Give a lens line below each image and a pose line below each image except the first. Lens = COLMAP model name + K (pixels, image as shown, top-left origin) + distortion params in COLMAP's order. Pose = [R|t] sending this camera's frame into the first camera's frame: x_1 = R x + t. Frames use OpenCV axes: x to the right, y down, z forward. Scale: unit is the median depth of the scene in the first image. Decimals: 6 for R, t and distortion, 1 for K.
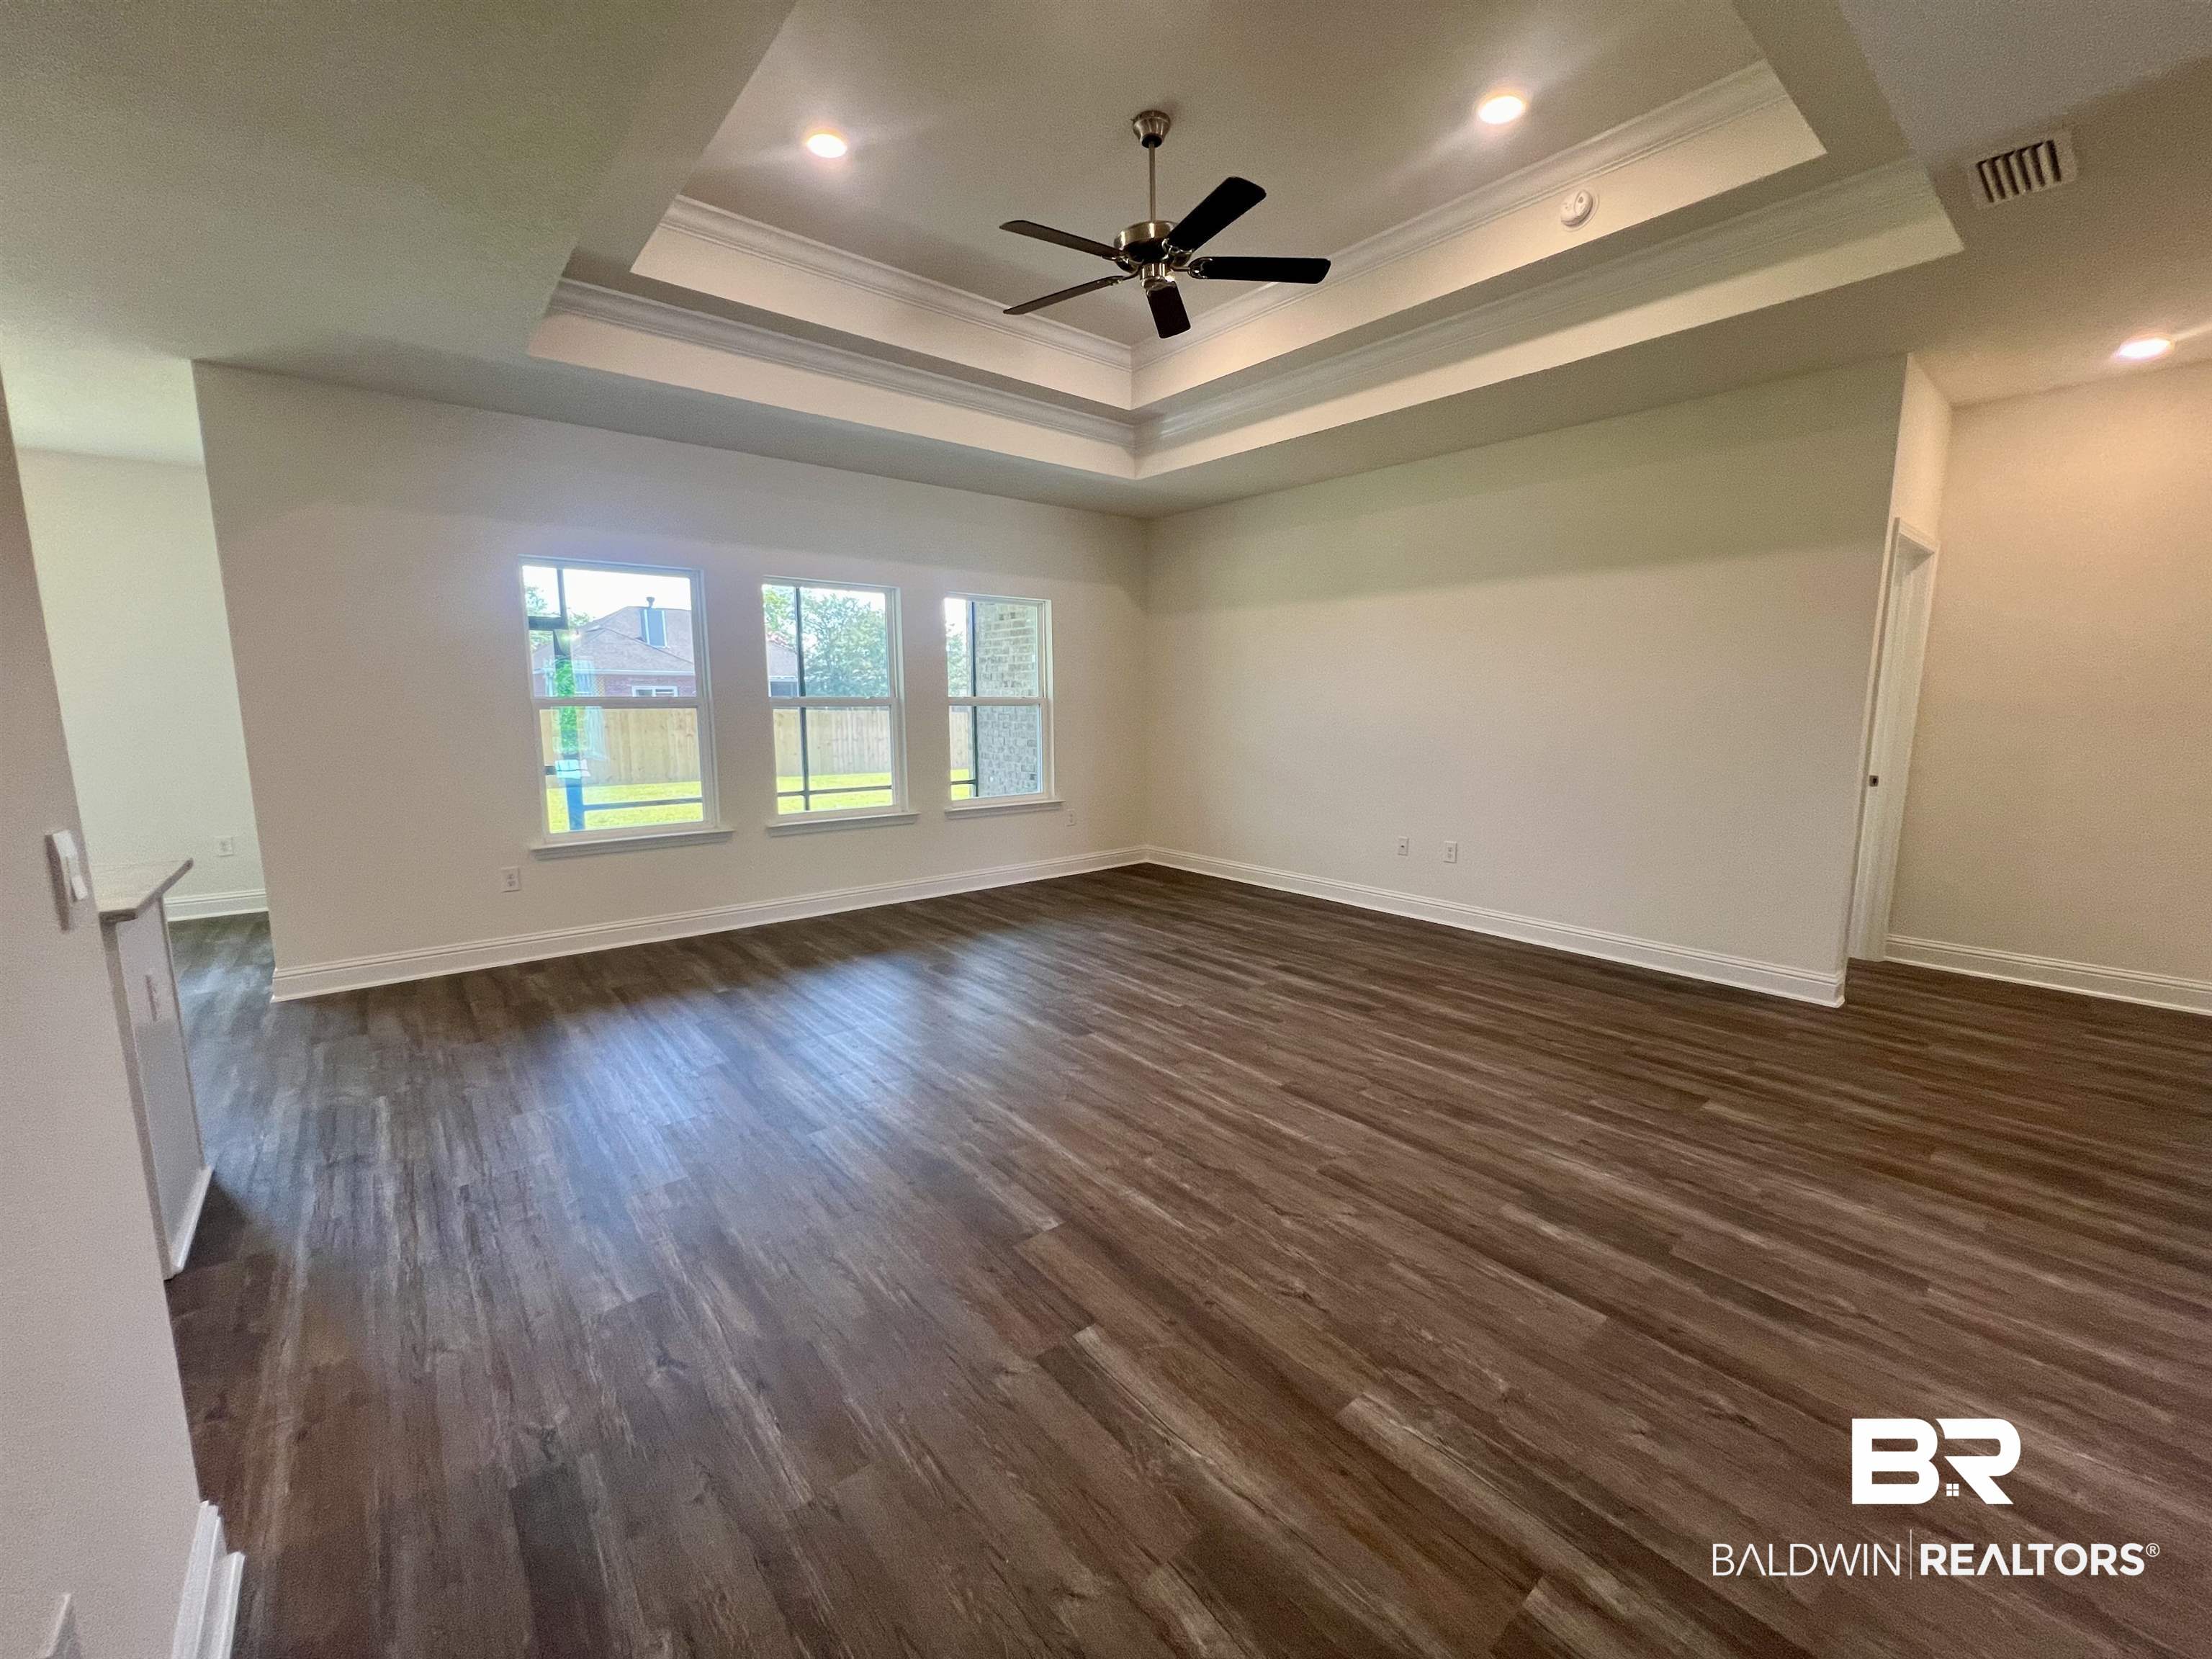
lens RADIAL K [[879.4, 0, 1106.0], [0, 879.4, 829.5], [0, 0, 1]] dist [0.001221, 0.000540]
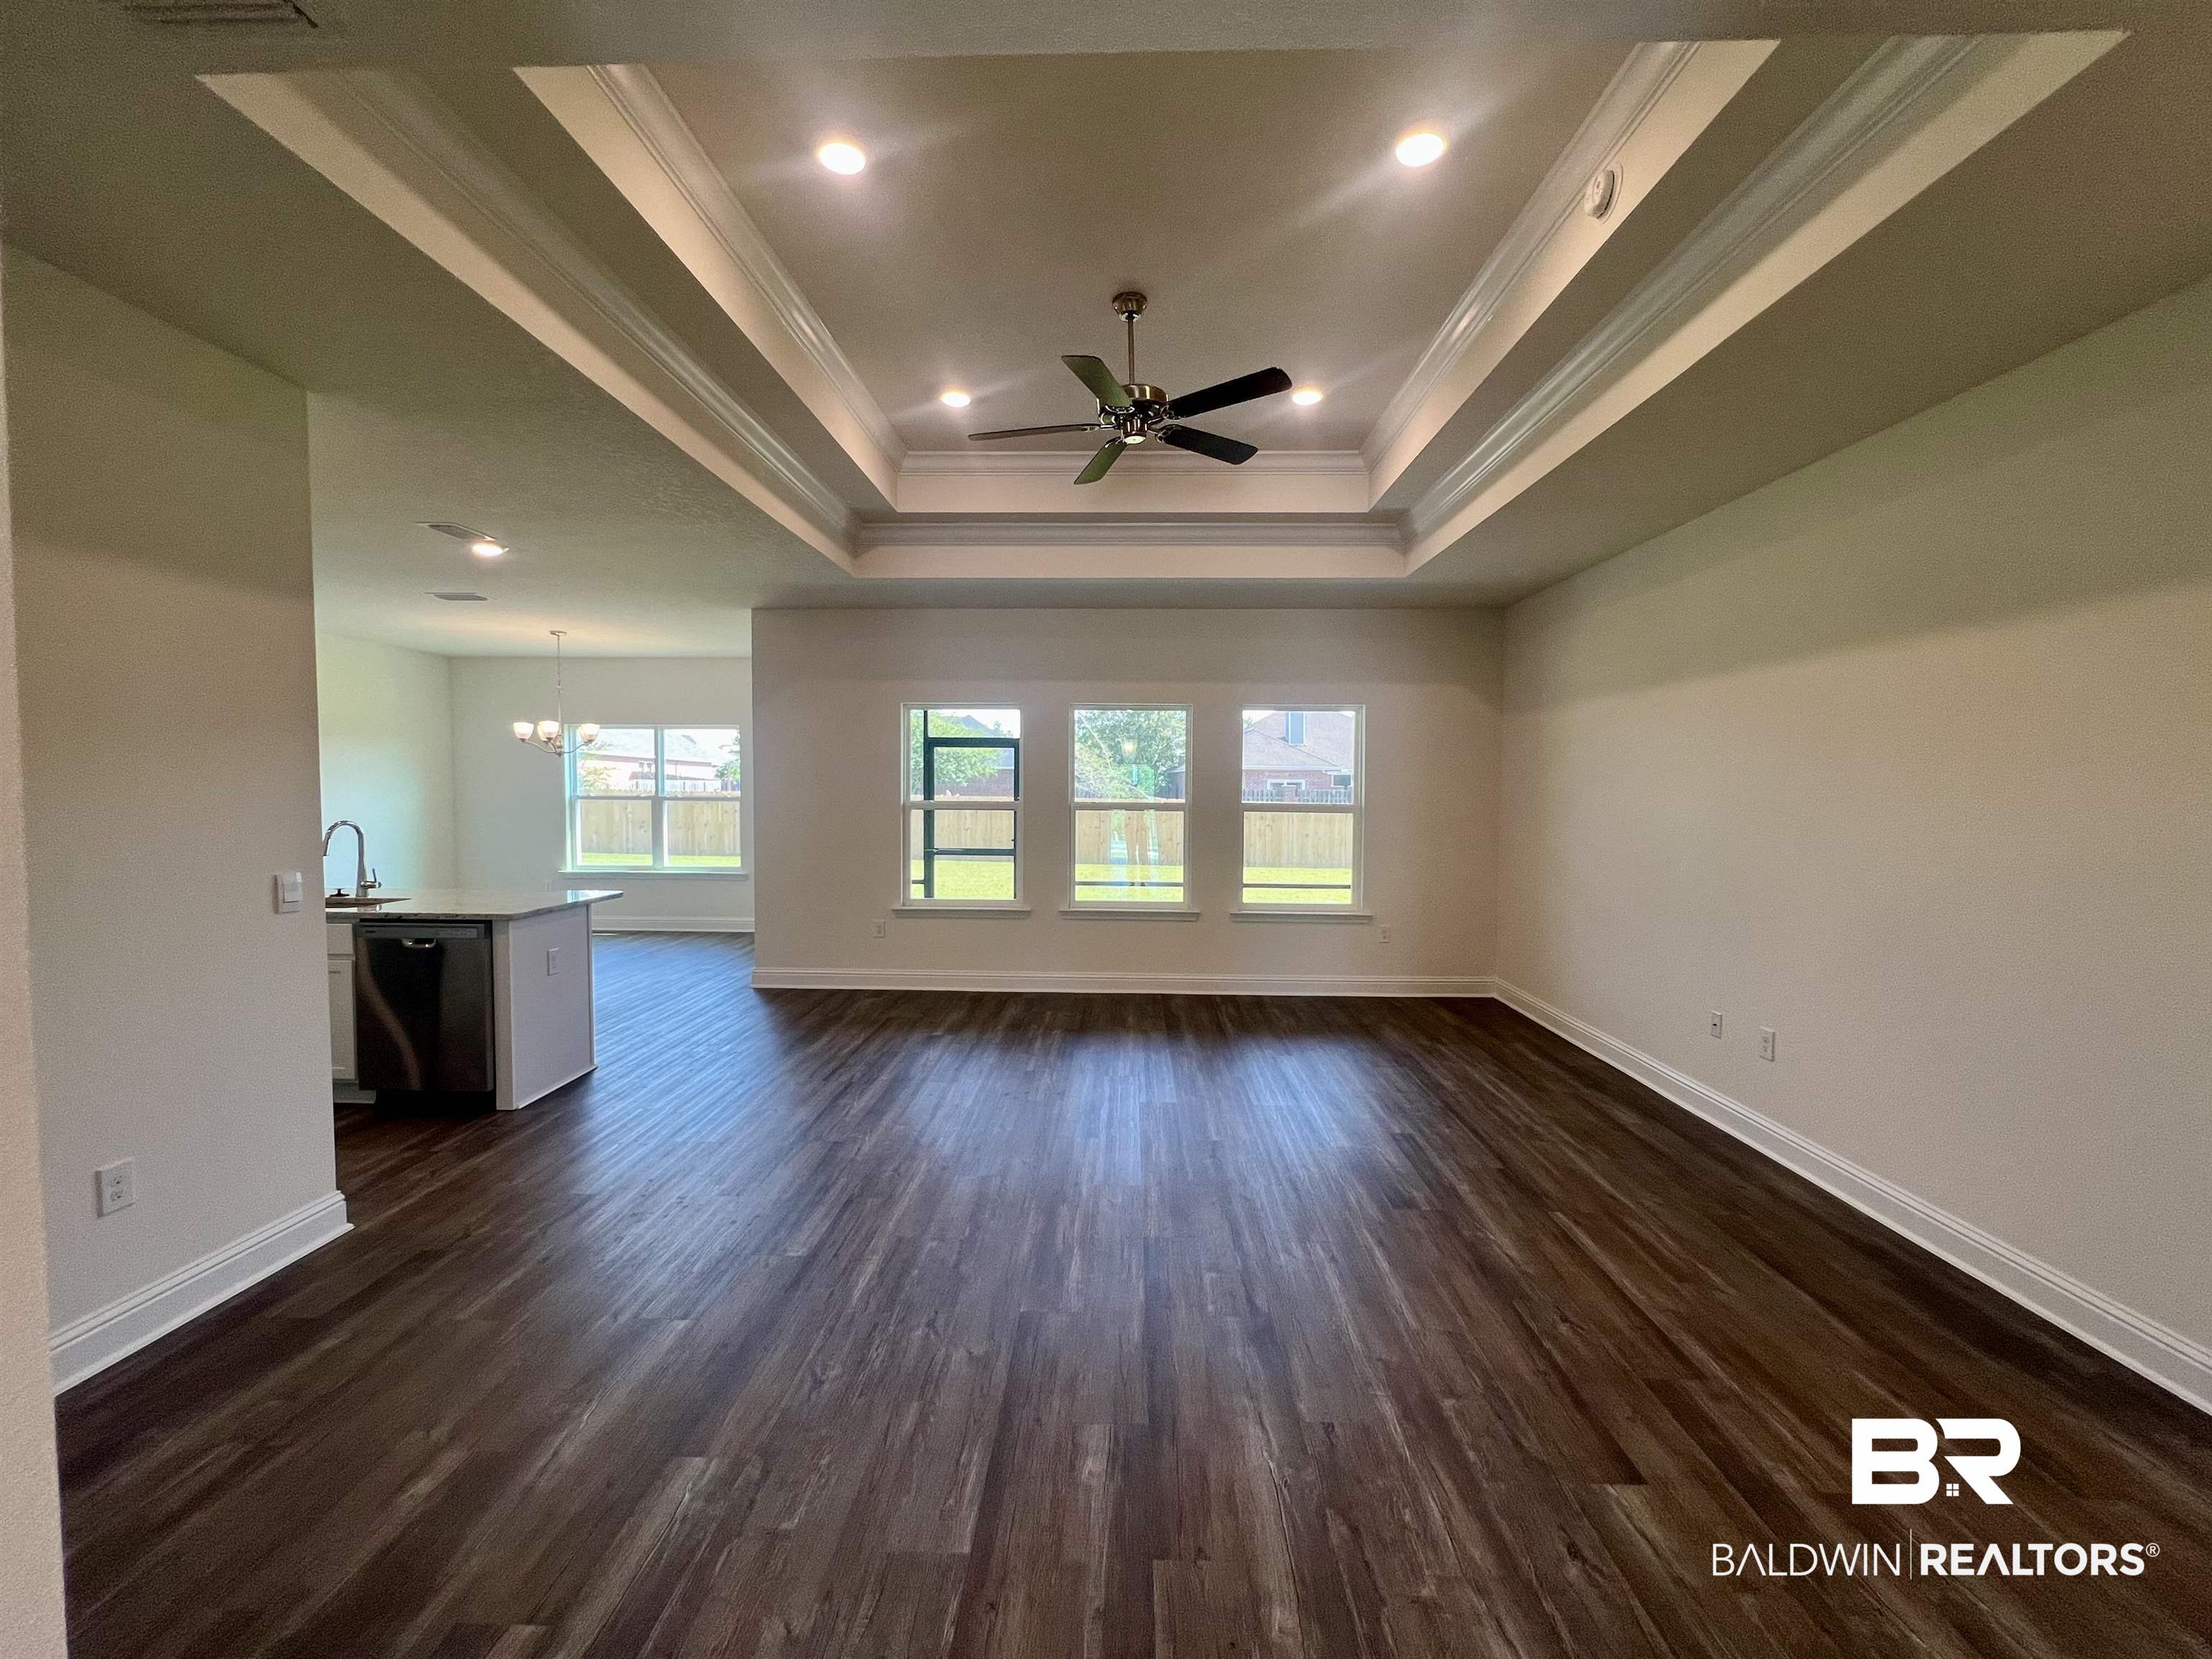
lens RADIAL K [[887.9, 0, 1102.7], [0, 887.9, 829.2], [0, 0, 1]] dist [-0.003577, 0.001341]
pose [[0.749993, 0.036772, -0.660423, 0.704216], [-0.105279, 0.992361, -0.064304, -0.063516], [0.653013, 0.117756, 0.748136, 0.202977]]
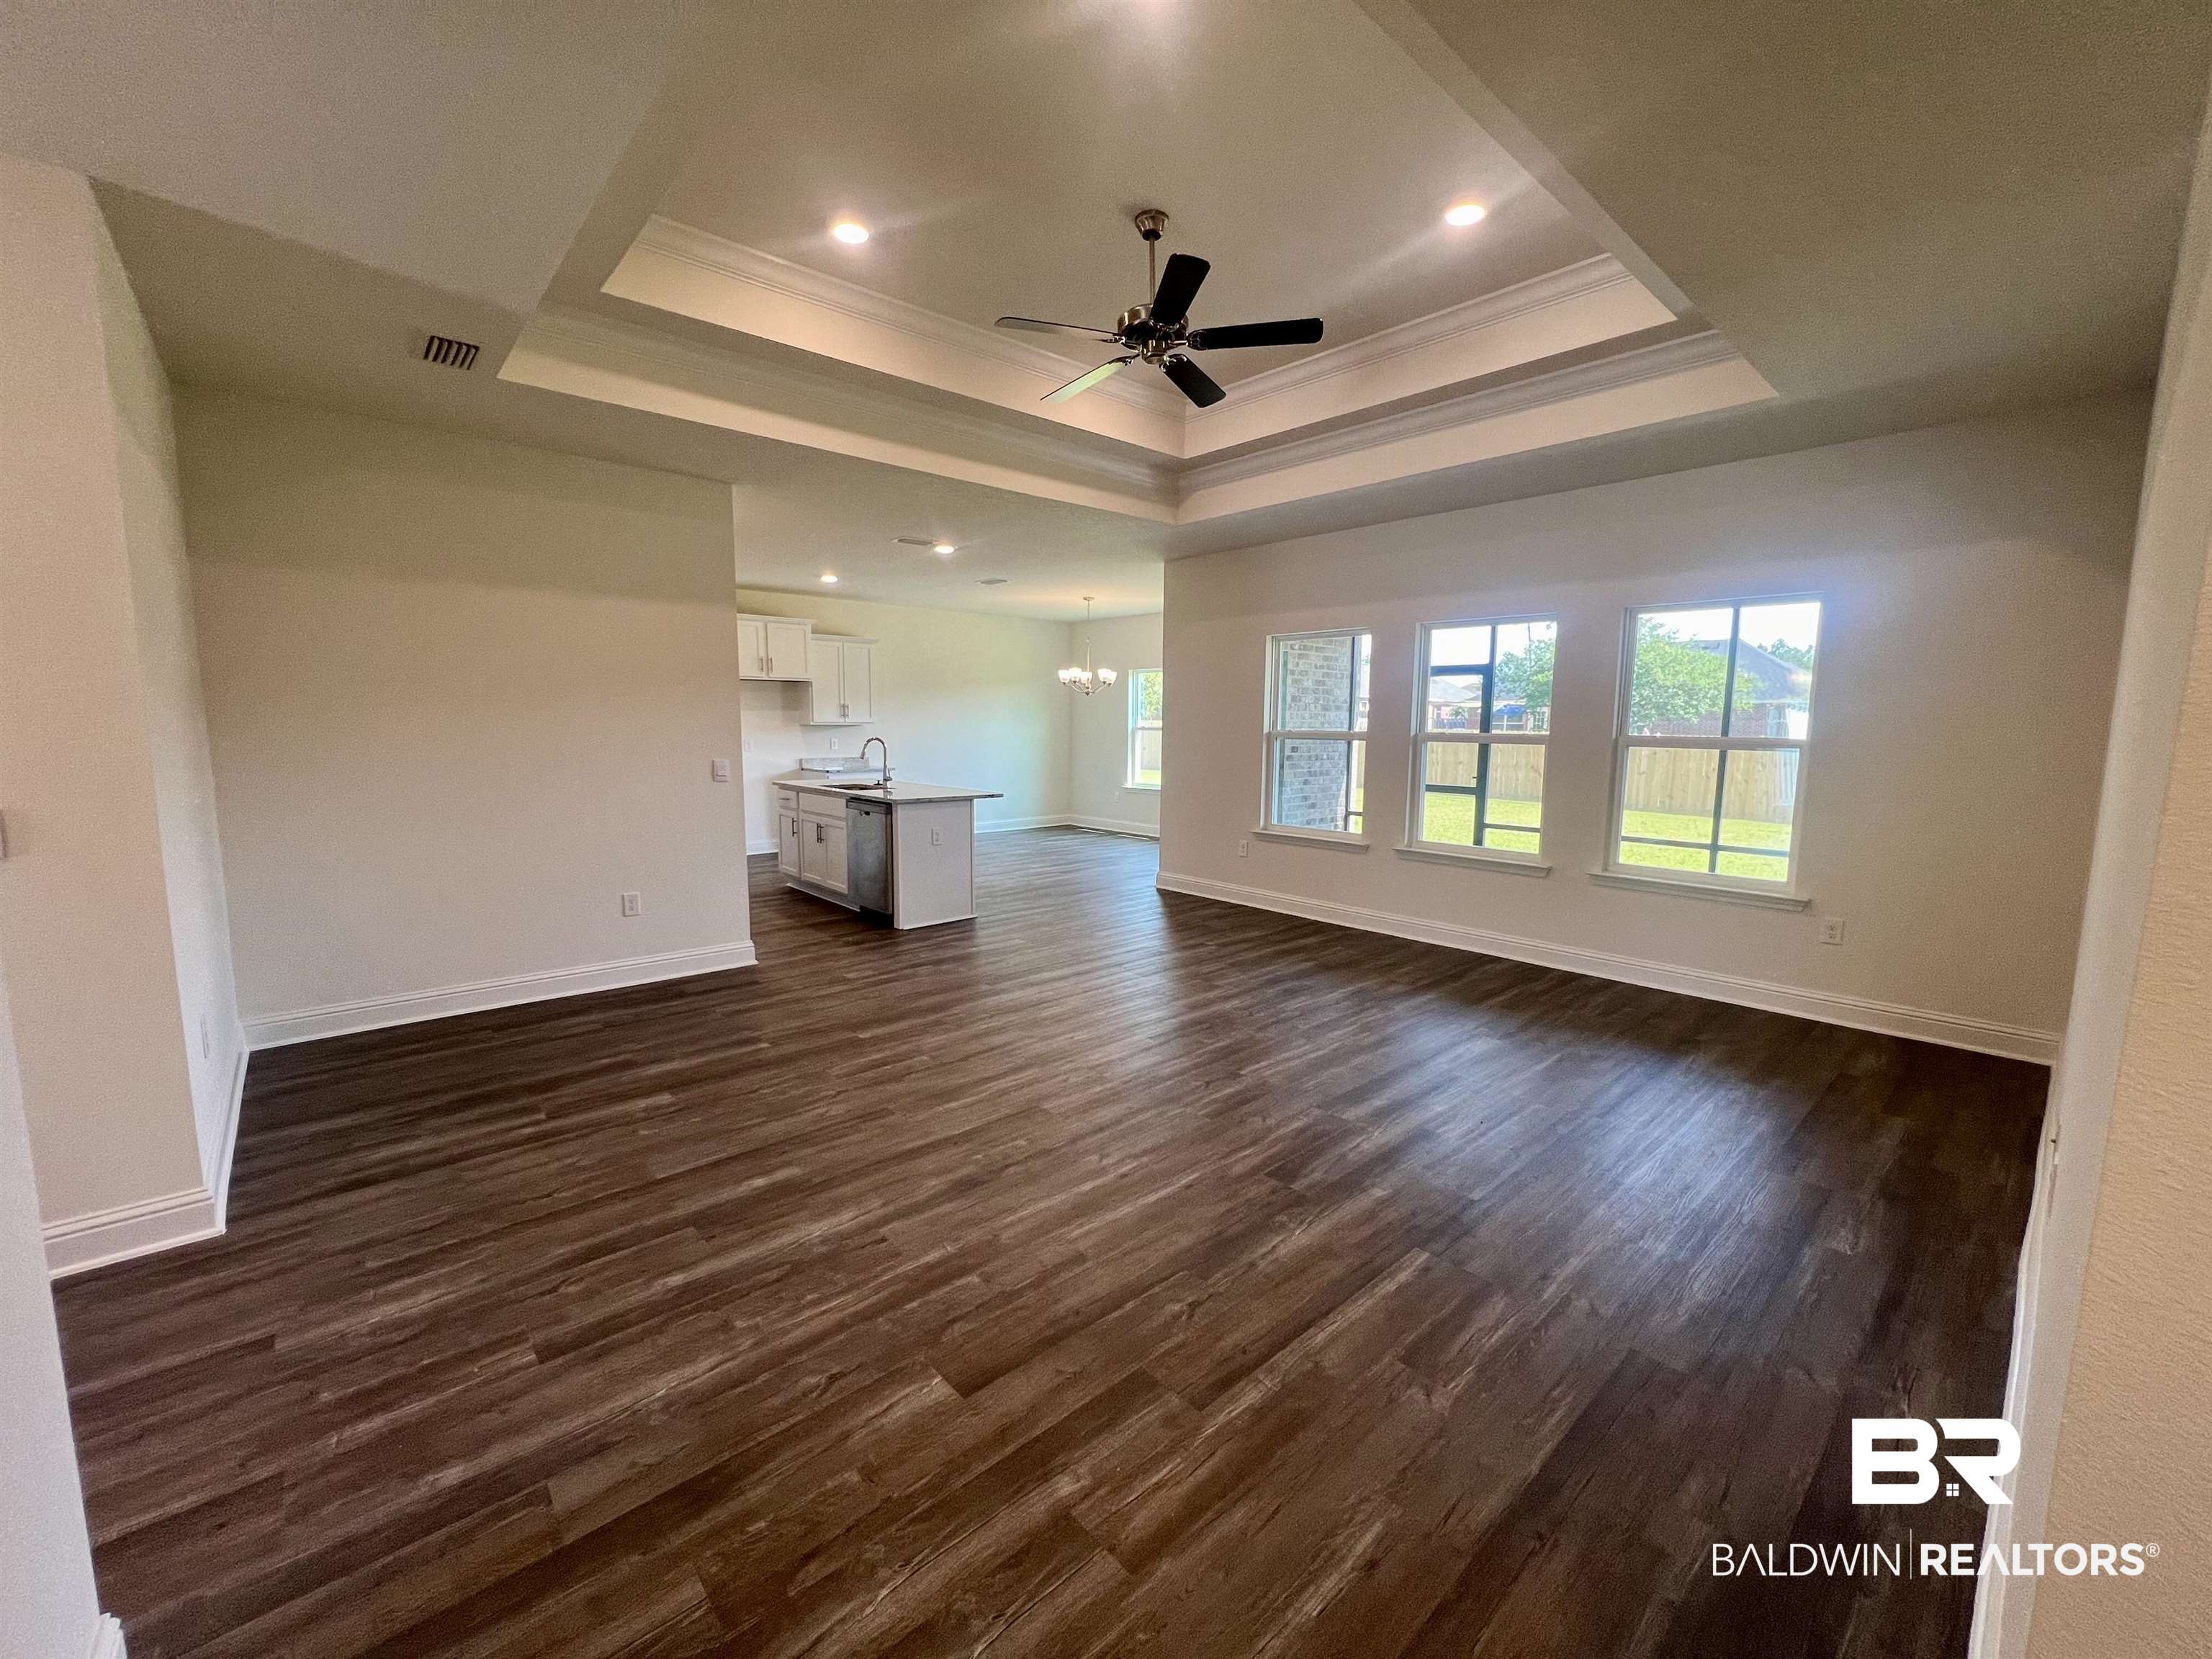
lens RADIAL K [[887.9, 0, 1102.7], [0, 887.9, 829.2], [0, 0, 1]] dist [-0.003577, 0.001341]
pose [[0.039501, 0.121724, -0.991778, 1.116807], [-0.155588, 0.981195, 0.114229, -0.152333], [0.987032, 0.149796, 0.057697, 0.887920]]
